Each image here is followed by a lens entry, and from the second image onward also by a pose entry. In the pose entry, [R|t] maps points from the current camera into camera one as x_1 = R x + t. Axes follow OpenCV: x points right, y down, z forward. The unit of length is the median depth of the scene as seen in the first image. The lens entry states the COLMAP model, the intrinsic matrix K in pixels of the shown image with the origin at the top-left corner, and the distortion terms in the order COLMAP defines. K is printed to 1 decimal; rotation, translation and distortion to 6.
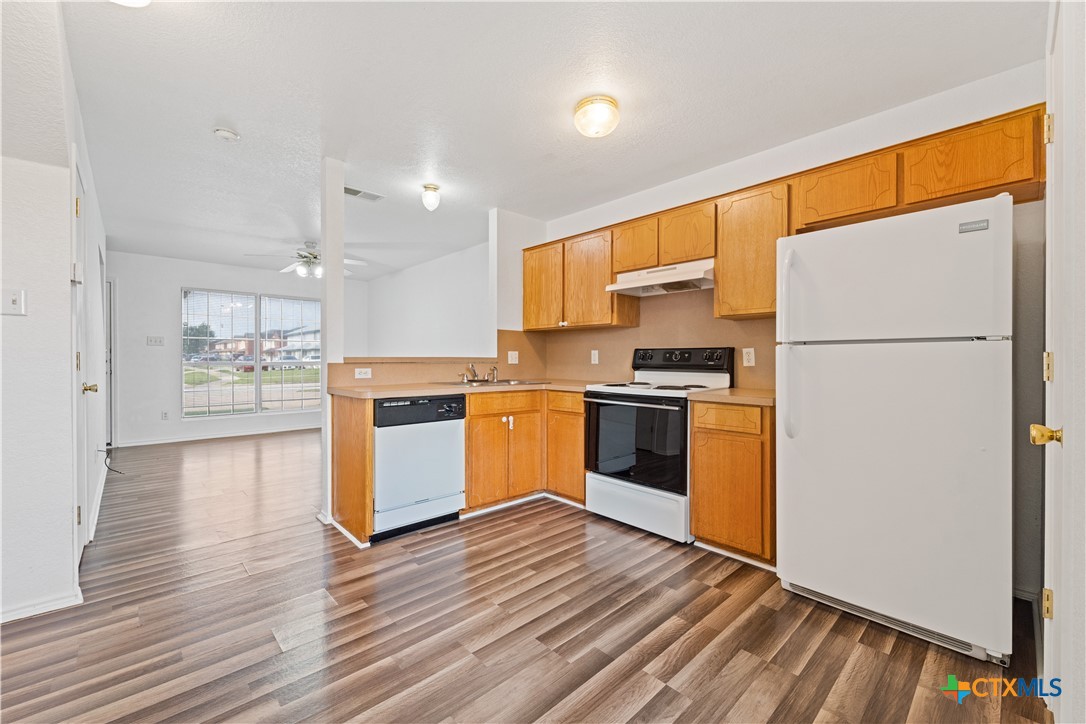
lens RADIAL K [[446.7, 0, 545.6], [0, 446.7, 363.3], [0, 0, 1]] dist [0.001858, -0.001816]
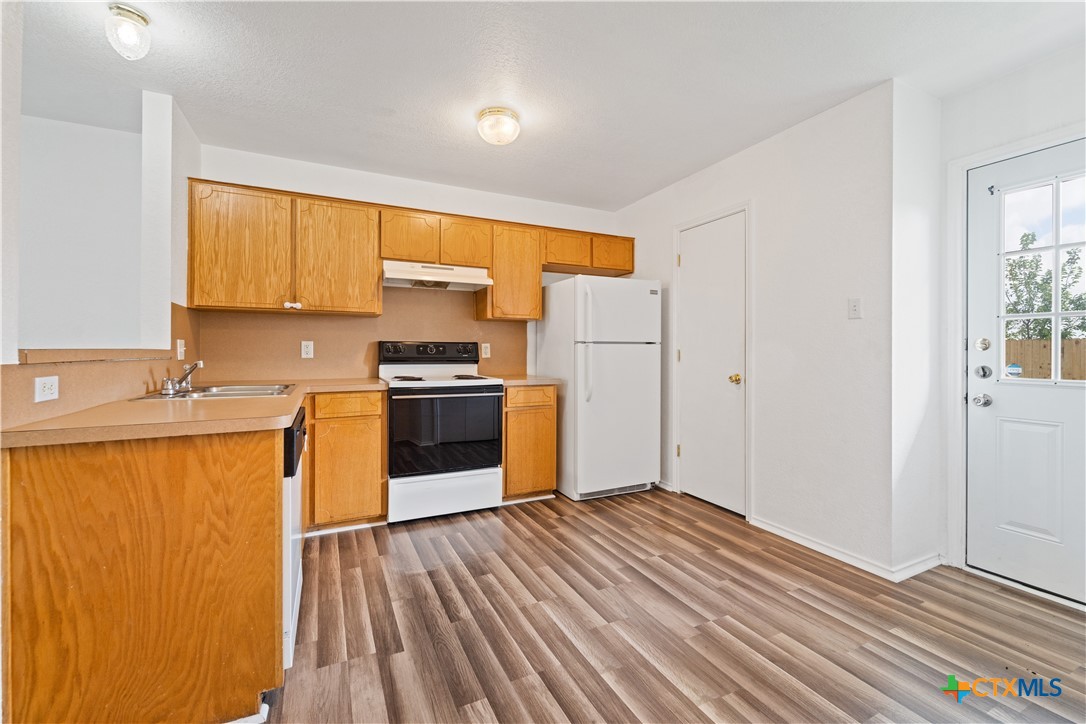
lens RADIAL K [[446.7, 0, 551.6], [0, 446.7, 354.7], [0, 0, 1]] dist [0.001858, -0.001816]
pose [[0.283054, -0.006948, 0.959079, -0.695224], [0.007807, 0.999957, 0.004940, -0.006863], [-0.959072, 0.006090, 0.283096, 0.459196]]
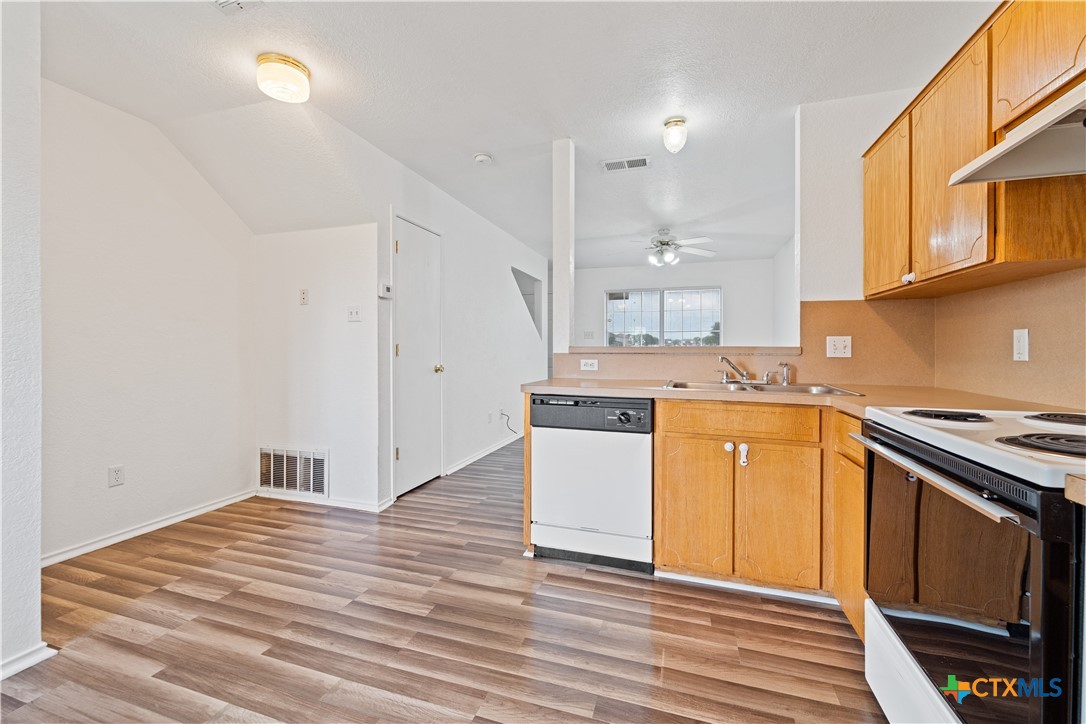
lens RADIAL K [[446.7, 0, 541.4], [0, 446.7, 351.8], [0, 0, 1]] dist [0.001858, -0.001816]
pose [[0.473656, 0.005946, -0.880690, 0.349285], [-0.009968, 0.999949, 0.001391, -0.004312], [0.880654, 0.008120, 0.473691, 0.510424]]
